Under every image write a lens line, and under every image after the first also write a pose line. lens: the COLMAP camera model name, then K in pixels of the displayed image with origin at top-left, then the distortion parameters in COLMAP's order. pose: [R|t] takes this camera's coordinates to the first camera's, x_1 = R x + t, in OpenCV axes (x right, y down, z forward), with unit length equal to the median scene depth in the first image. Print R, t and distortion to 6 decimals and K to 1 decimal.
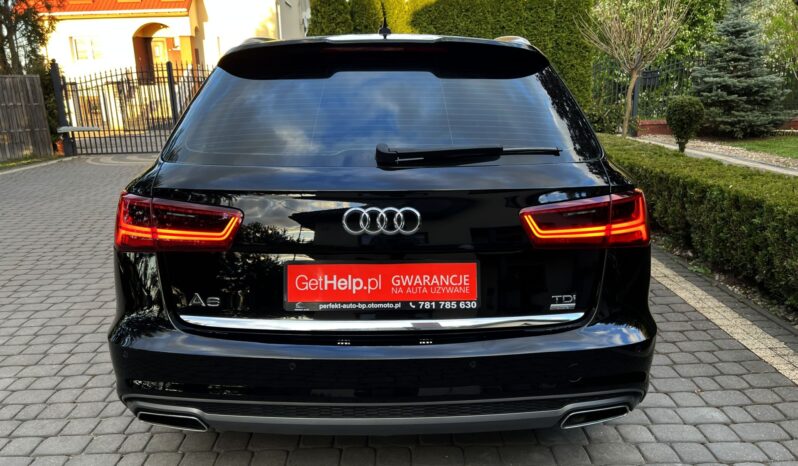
lens RADIAL K [[606.5, 0, 396.0], [0, 606.5, 235.3], [0, 0, 1]] dist [0.003966, -0.001441]
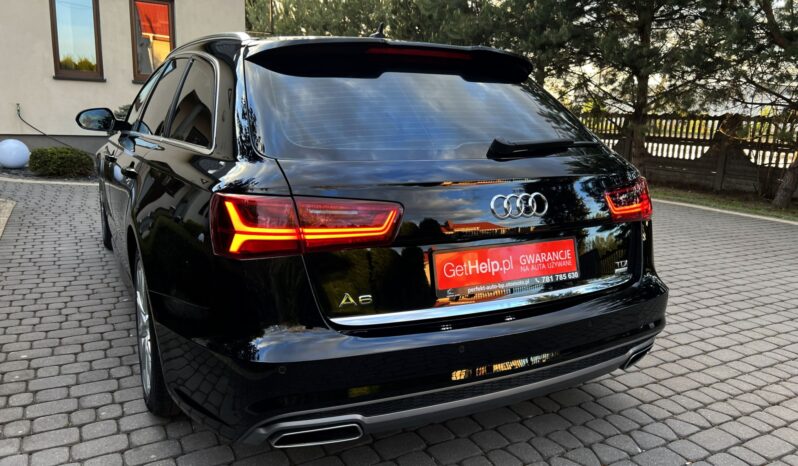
lens RADIAL K [[589.7, 0, 399.7], [0, 589.7, 232.9], [0, 0, 1]] dist [0.061904, 0.000500]
pose [[0.884909, -0.068453, 0.460706, -0.283831], [0.082270, 0.996560, -0.009948, 0.007240], [-0.458441, 0.046706, 0.887497, 0.058392]]
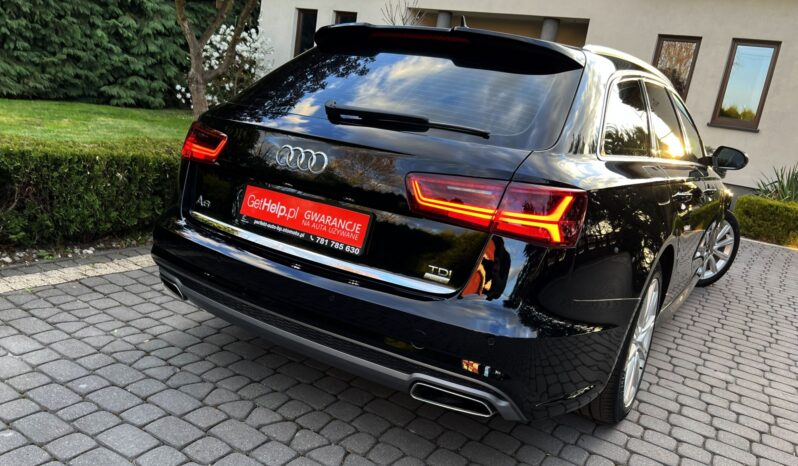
lens RADIAL K [[619.0, 0, 399.2], [0, 619.0, 227.8], [0, 0, 1]] dist [0.006085, 0.006713]
pose [[0.835730, 0.223255, -0.501709, 0.306353], [-0.262383, 0.964933, -0.007686, 0.025368], [0.482400, 0.138063, 0.865002, 0.024890]]
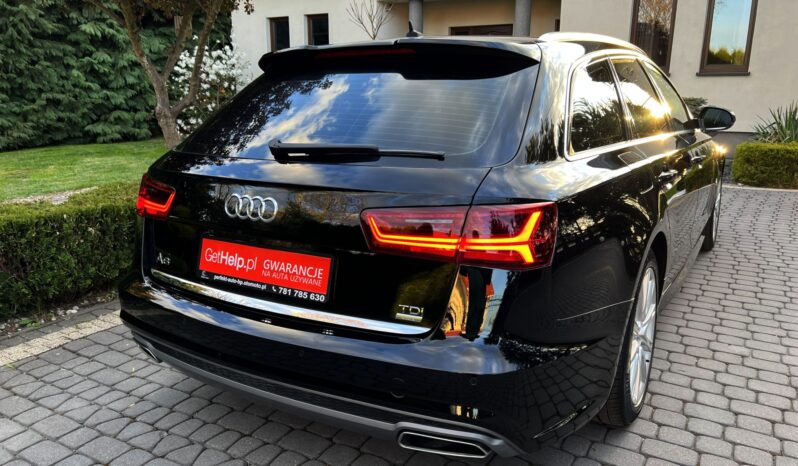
lens RADIAL K [[614.8, 0, 389.6], [0, 614.8, 242.0], [0, 0, 1]] dist [0.020778, -0.015351]
pose [[0.847908, 0.122728, -0.515742, 0.309560], [-0.125330, 0.991664, 0.029931, -0.010728], [0.515116, 0.039259, 0.856221, 0.066310]]
